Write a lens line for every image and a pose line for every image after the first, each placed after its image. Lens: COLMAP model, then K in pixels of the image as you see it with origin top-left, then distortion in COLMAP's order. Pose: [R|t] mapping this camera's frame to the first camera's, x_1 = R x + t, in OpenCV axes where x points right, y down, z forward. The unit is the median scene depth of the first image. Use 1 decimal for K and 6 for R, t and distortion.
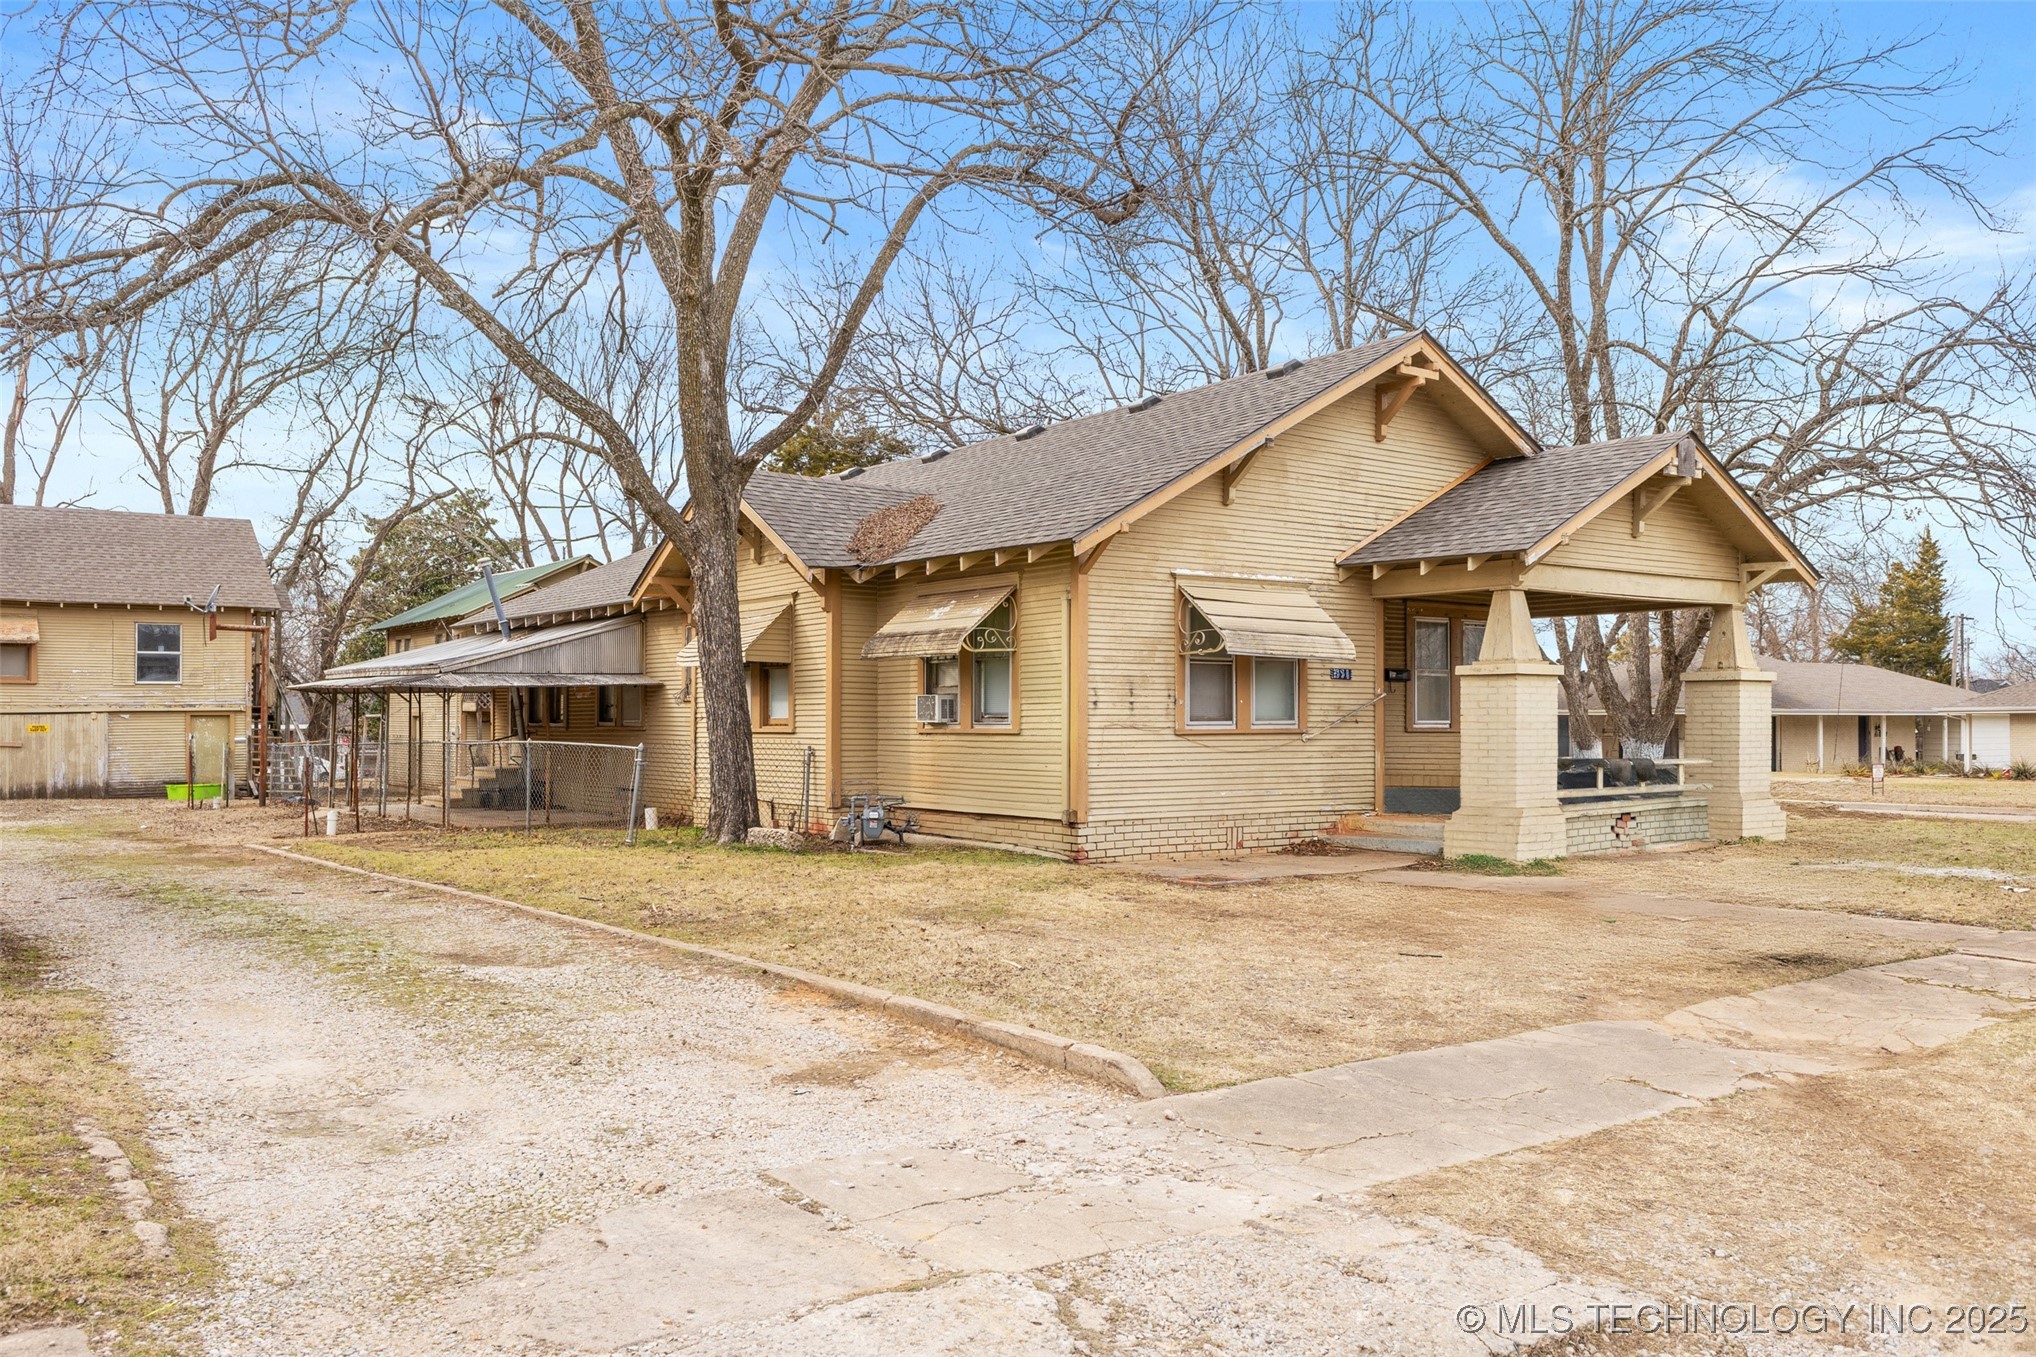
lens RADIAL K [[1626.6, 0, 1021.1], [0, 1626.6, 691.6], [0, 0, 1]] dist [0.007392, -0.000923]
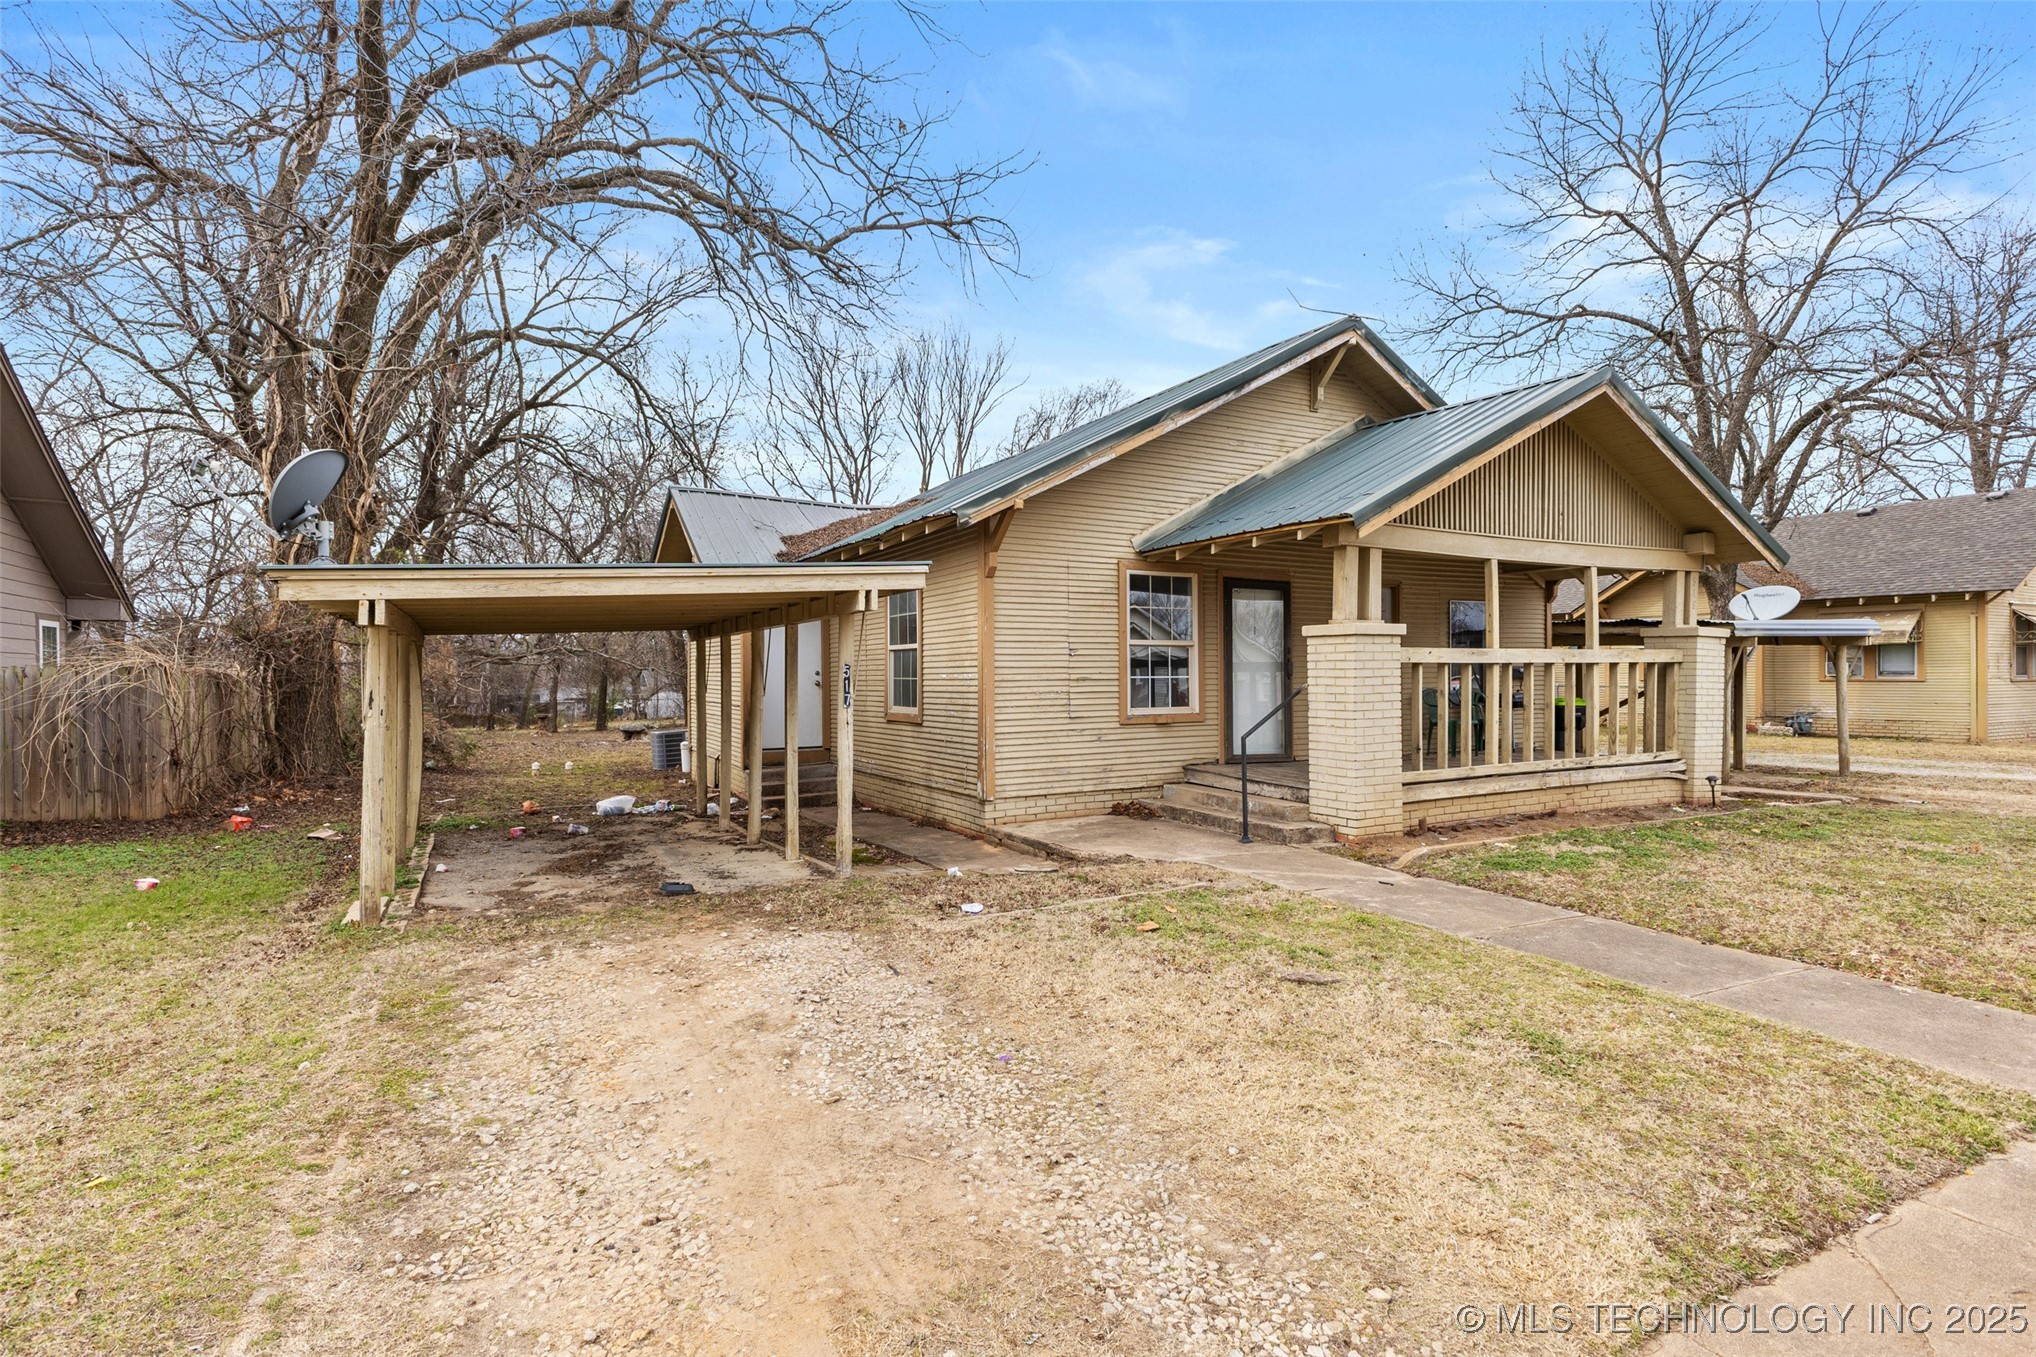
lens RADIAL K [[1023.4, 0, 1017.1], [0, 1023.4, 683.9], [0, 0, 1]] dist [0.002336, 0.000311]
pose [[0.987520, -0.007337, -0.157322, -0.721835], [0.010497, 0.999759, 0.019267, -0.006776], [0.157143, -0.020678, 0.987359, -0.351254]]
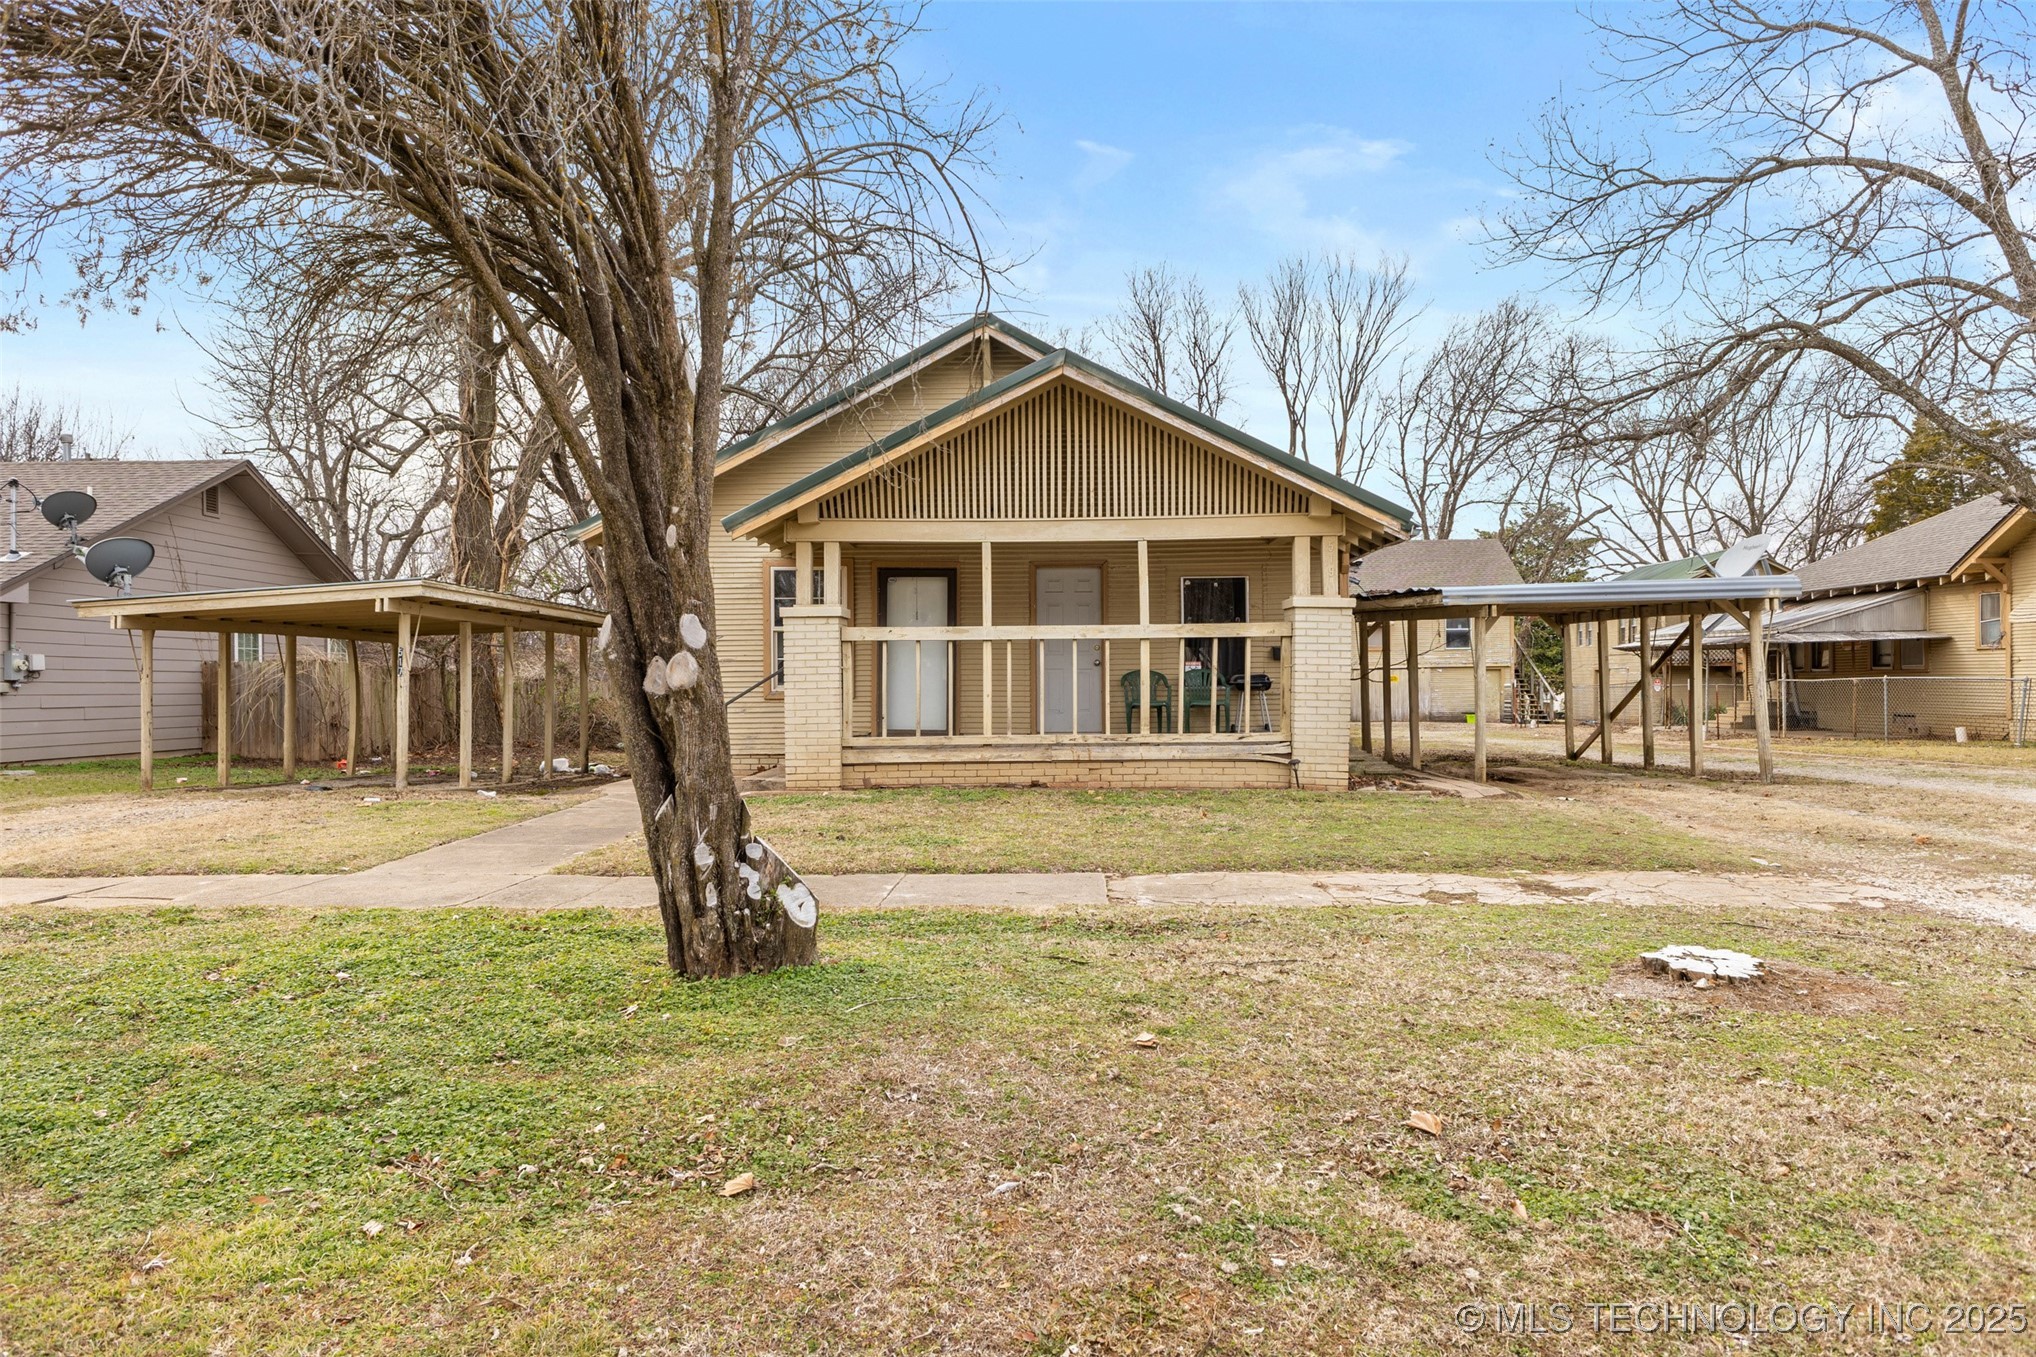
lens RADIAL K [[1259.5, 0, 1018.0], [0, 1259.5, 678.5], [0, 0, 1]] dist [-0.003684, -0.000603]
pose [[0.787684, -0.007450, -0.616034, -0.200513], [0.016575, 0.999821, 0.009101, 0.007857], [0.615856, -0.017380, 0.787667, -0.328524]]
